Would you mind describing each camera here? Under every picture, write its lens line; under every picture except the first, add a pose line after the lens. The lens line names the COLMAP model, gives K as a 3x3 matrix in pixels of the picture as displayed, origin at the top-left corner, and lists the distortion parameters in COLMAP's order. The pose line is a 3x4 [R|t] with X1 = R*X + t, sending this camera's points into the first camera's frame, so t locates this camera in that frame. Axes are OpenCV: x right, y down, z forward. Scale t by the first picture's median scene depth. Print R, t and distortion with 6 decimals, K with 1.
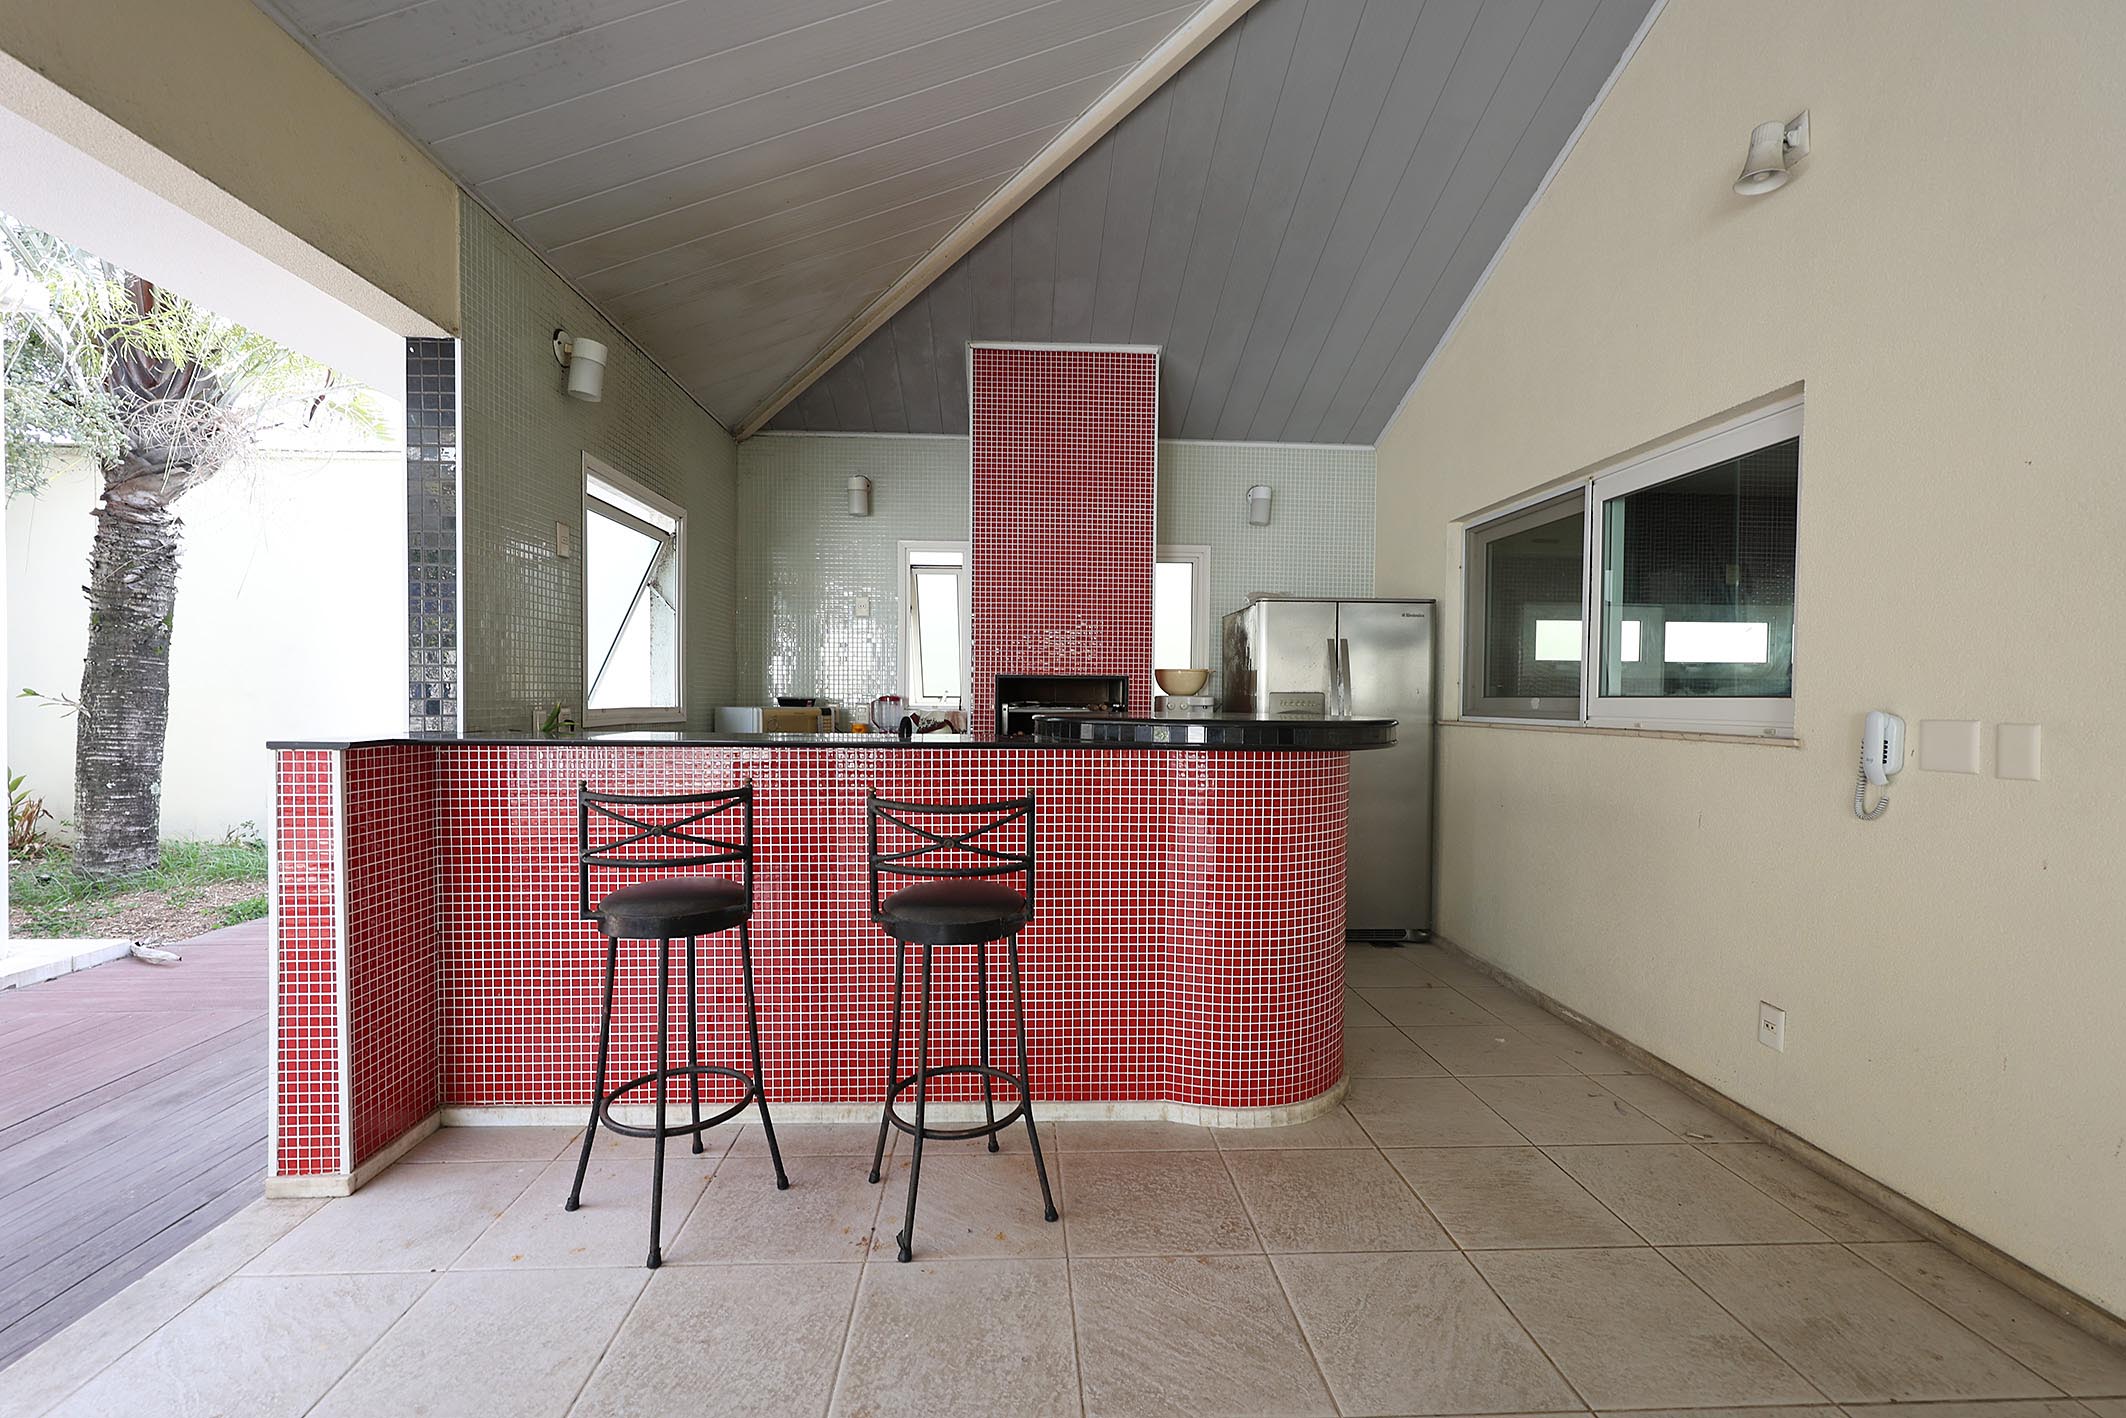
lens RADIAL K [[857.7, 0, 1048.3], [0, 857.7, 710.0], [0, 0, 1]] dist [0.003474, 0.000067]
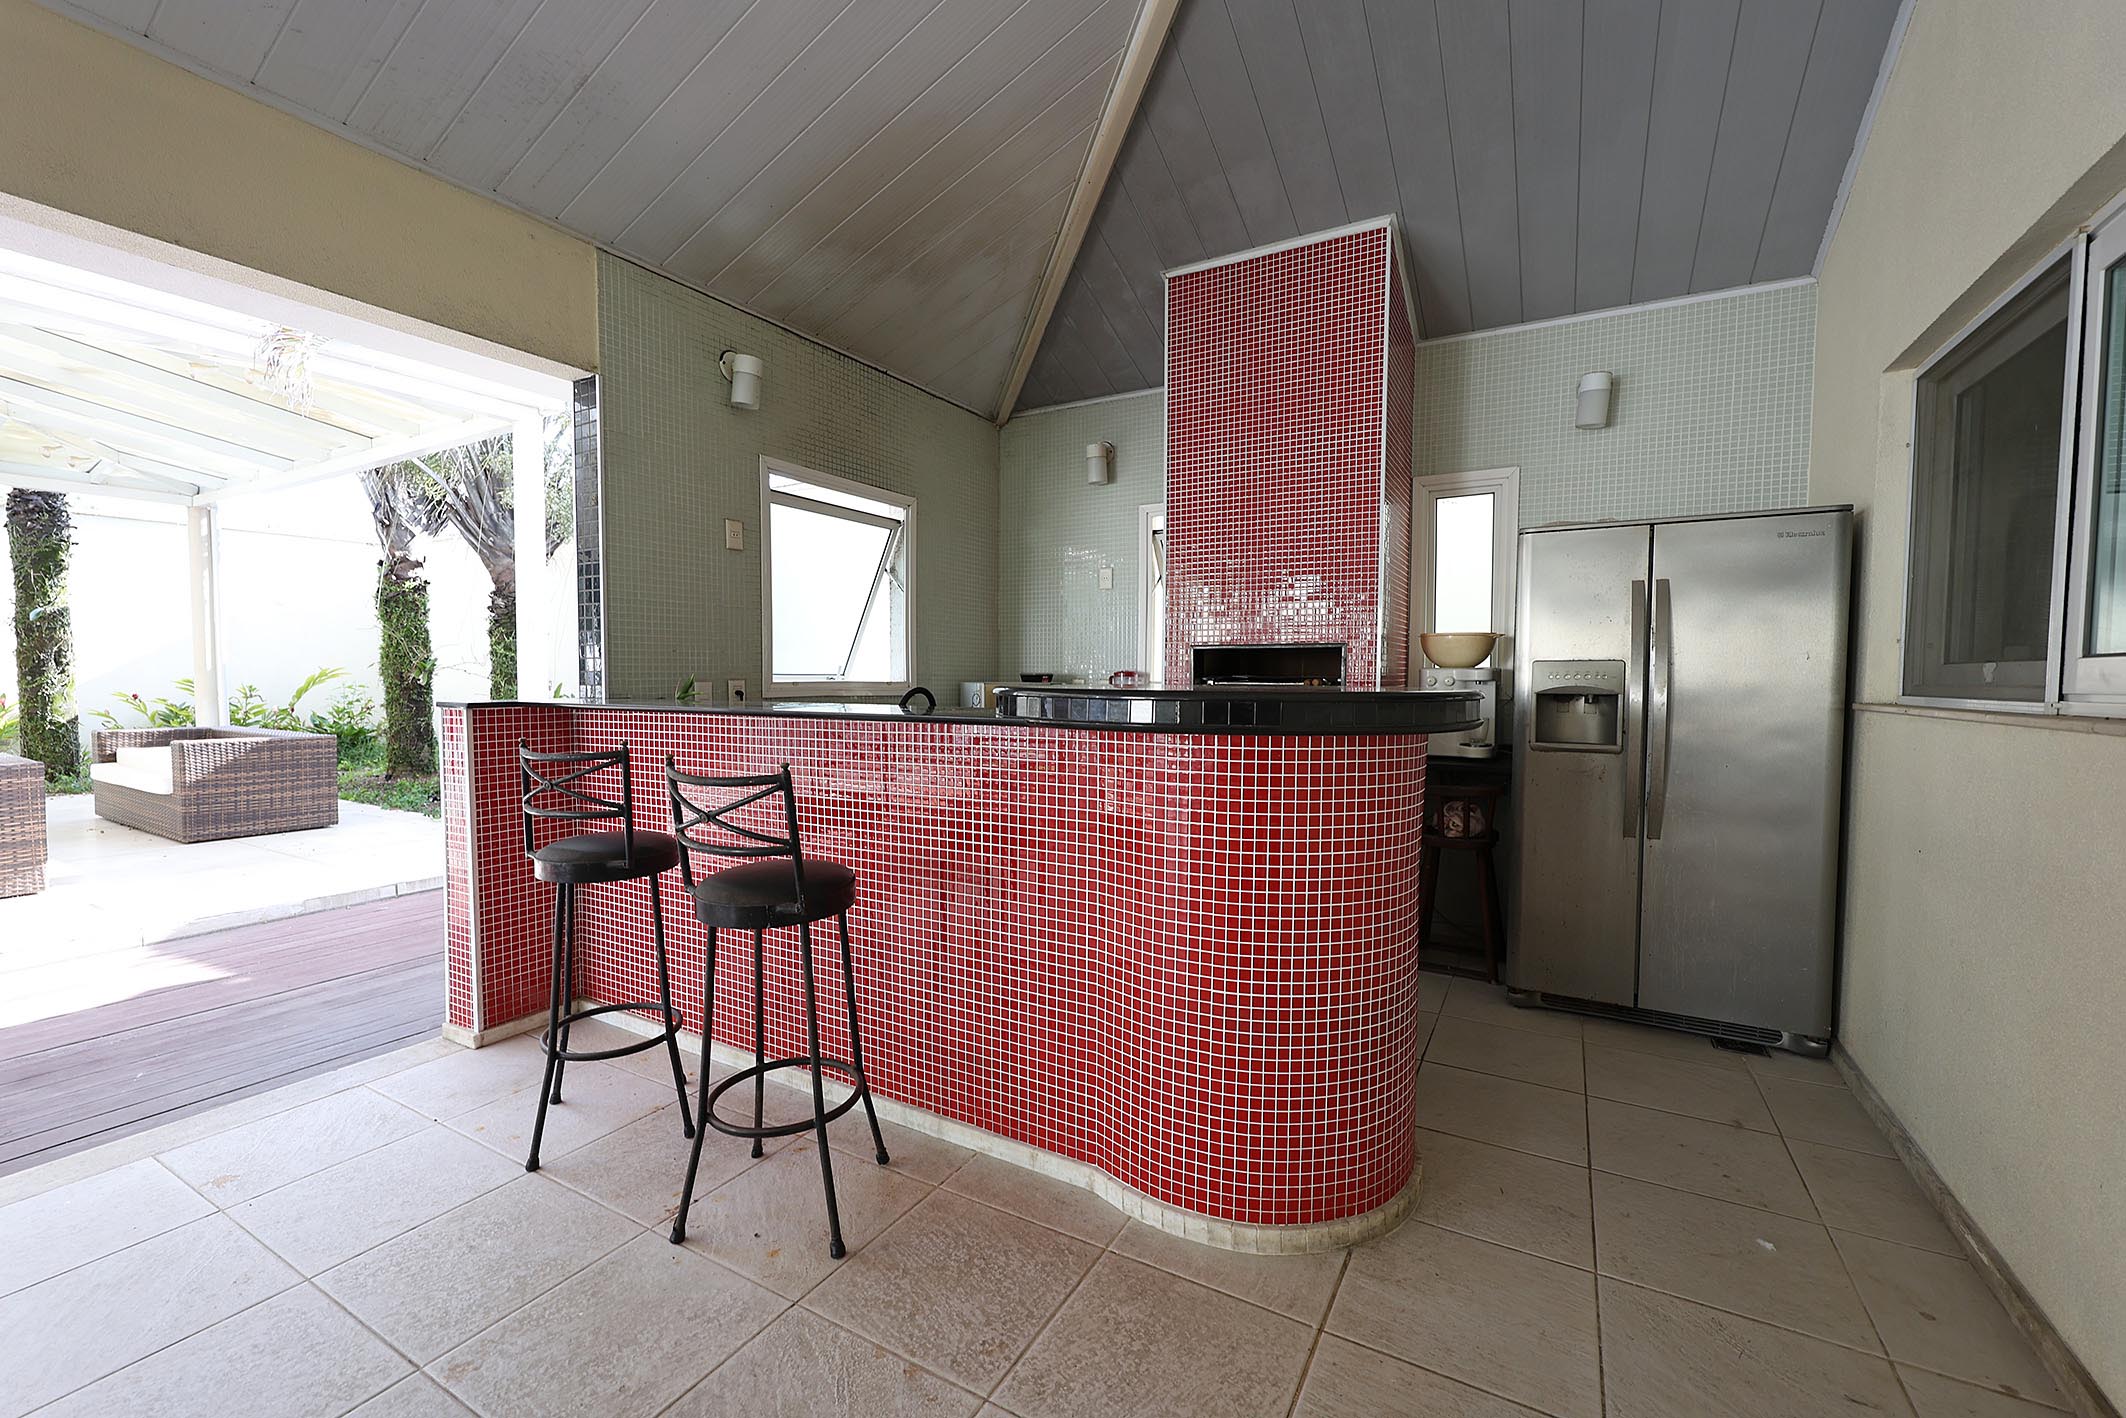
lens RADIAL K [[861.2, 0, 1068.2], [0, 861.2, 713.9], [0, 0, 1]] dist [0.005884, 0.000138]
pose [[0.846743, 0.019394, -0.531648, 0.357536], [-0.006344, 0.999632, 0.026363, 0.007470], [0.531964, -0.018950, 0.846555, 0.208868]]
